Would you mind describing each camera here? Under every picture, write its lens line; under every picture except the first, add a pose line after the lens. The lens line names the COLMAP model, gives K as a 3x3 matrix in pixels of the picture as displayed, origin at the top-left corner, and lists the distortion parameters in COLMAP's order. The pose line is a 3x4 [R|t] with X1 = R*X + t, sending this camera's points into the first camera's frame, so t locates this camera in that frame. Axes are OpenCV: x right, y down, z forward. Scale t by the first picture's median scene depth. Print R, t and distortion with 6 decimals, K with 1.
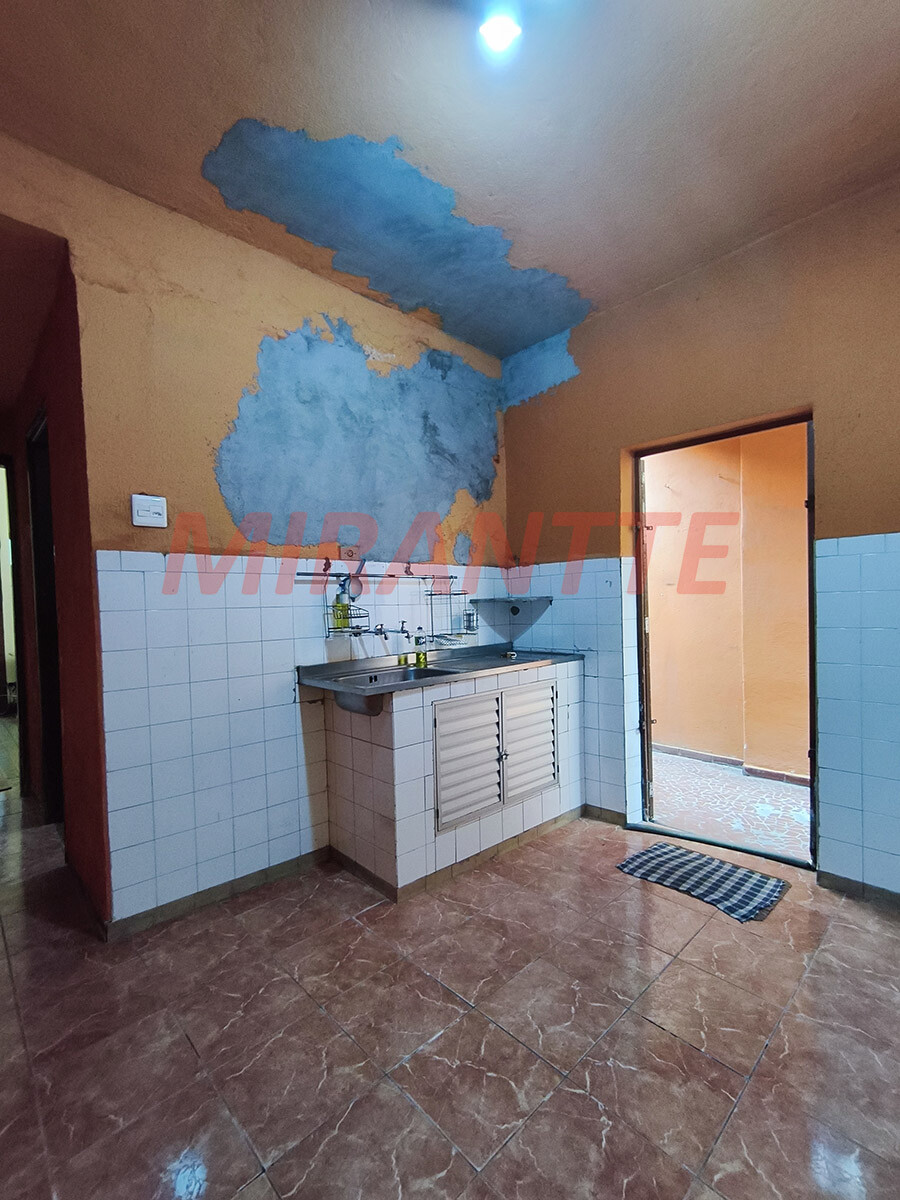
lens RADIAL K [[539.0, 0, 443.8], [0, 539.0, 617.0], [0, 0, 1]] dist [-0.004523, -0.000366]
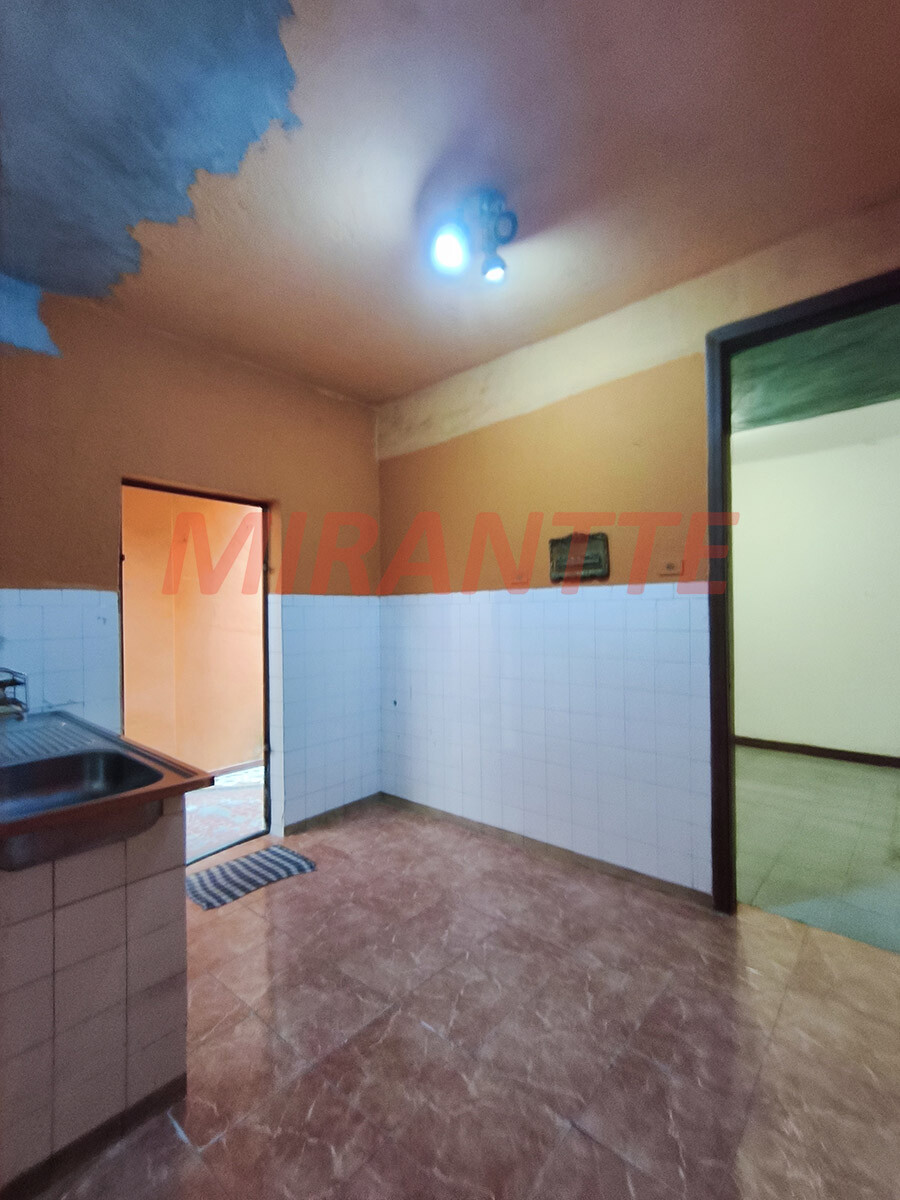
lens RADIAL K [[539.0, 0, 443.8], [0, 539.0, 617.0], [0, 0, 1]] dist [-0.004523, -0.000366]
pose [[-0.103158, 0.022918, 0.994401, -1.006940], [0.041161, 0.998977, -0.018754, -0.051121], [-0.993813, 0.038995, -0.103996, 0.910188]]
